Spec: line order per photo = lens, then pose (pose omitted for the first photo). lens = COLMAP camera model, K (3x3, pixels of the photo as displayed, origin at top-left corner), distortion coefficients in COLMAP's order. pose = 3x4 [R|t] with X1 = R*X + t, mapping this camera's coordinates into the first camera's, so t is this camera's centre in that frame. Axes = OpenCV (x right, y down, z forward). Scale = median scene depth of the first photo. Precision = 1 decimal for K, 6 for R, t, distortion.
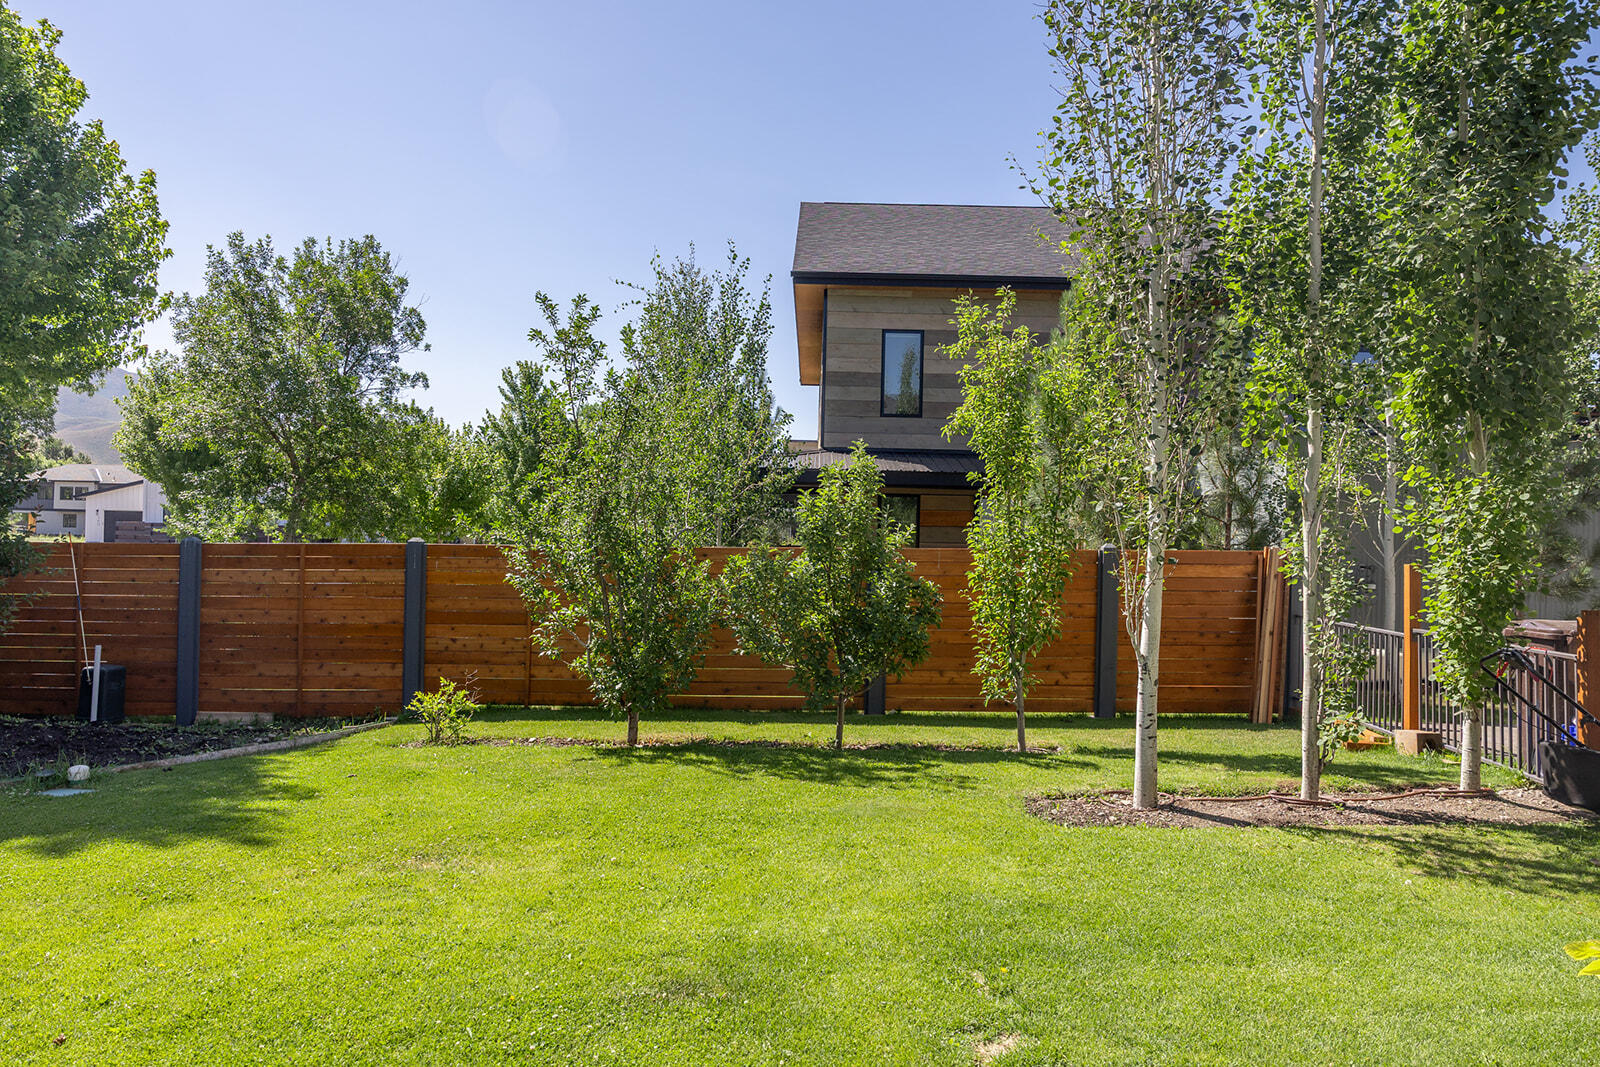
lens RADIAL K [[1067.5, 0, 800.0], [0, 1067.5, 533.5], [0, 0, 1]] dist [-0.004739, 0.002391]
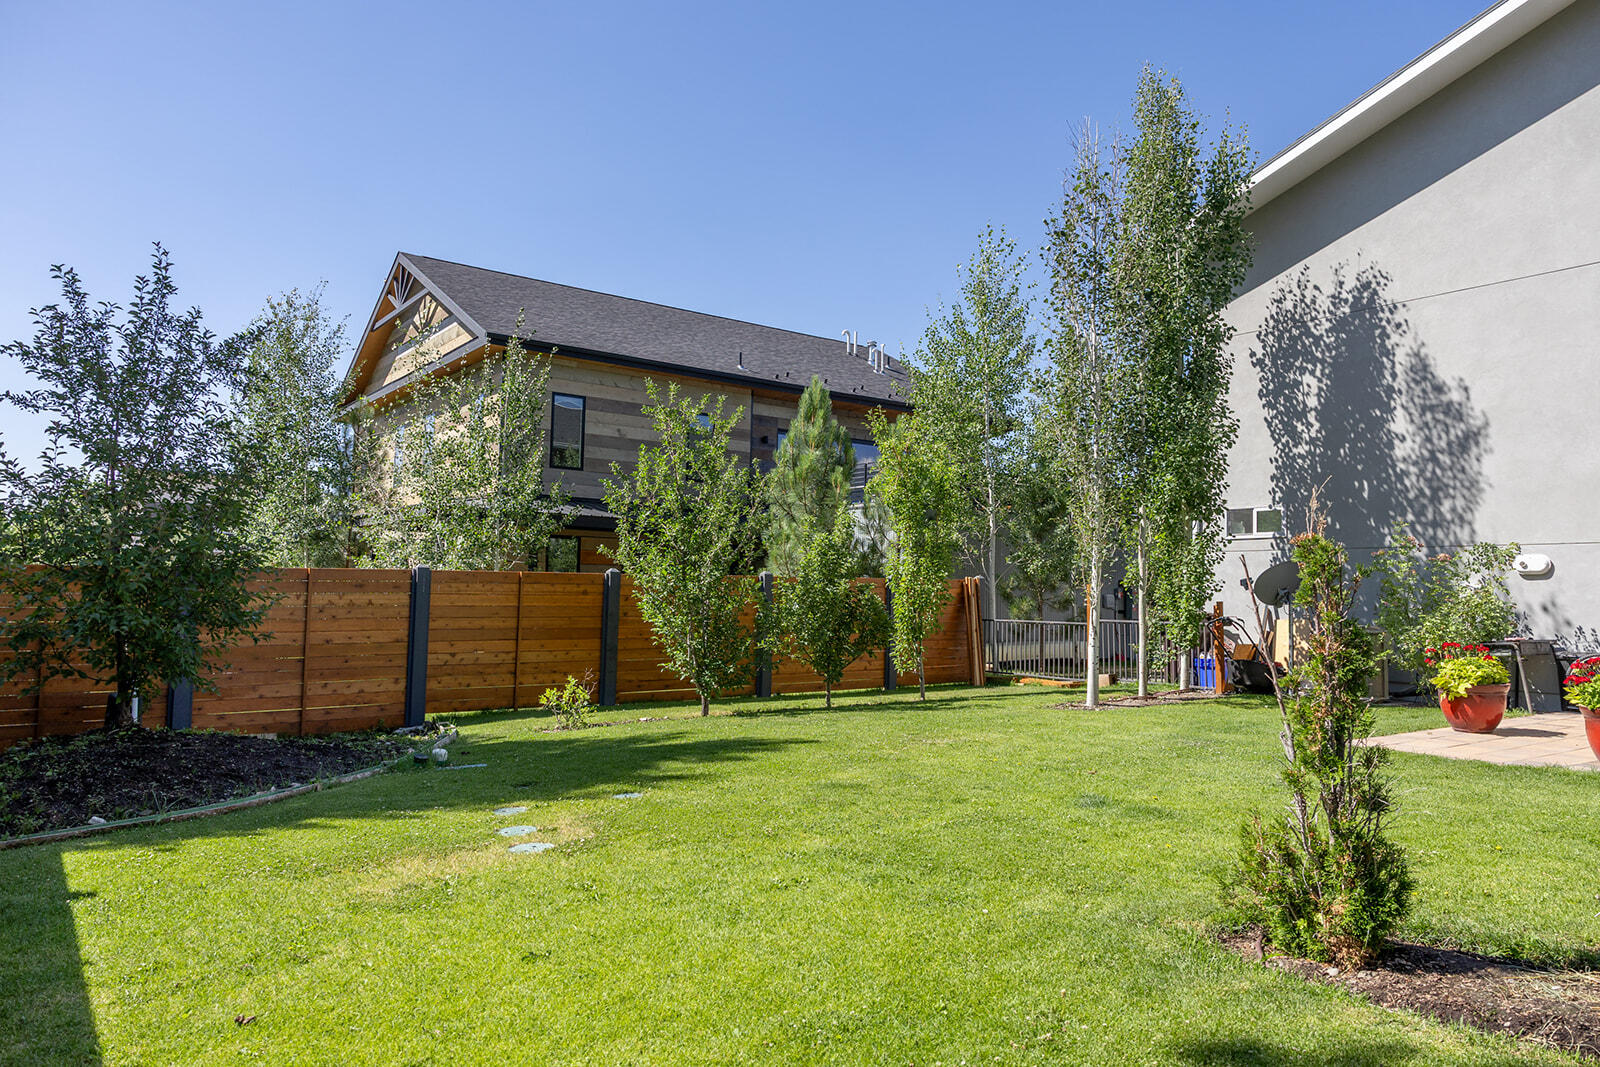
lens RADIAL K [[1067.5, 0, 800.0], [0, 1067.5, 533.5], [0, 0, 1]] dist [-0.004739, 0.002391]
pose [[0.795521, 0.031439, 0.605110, -0.717982], [-0.005383, 0.998980, -0.044826, 0.019924], [-0.605902, 0.032403, 0.794879, -0.123878]]
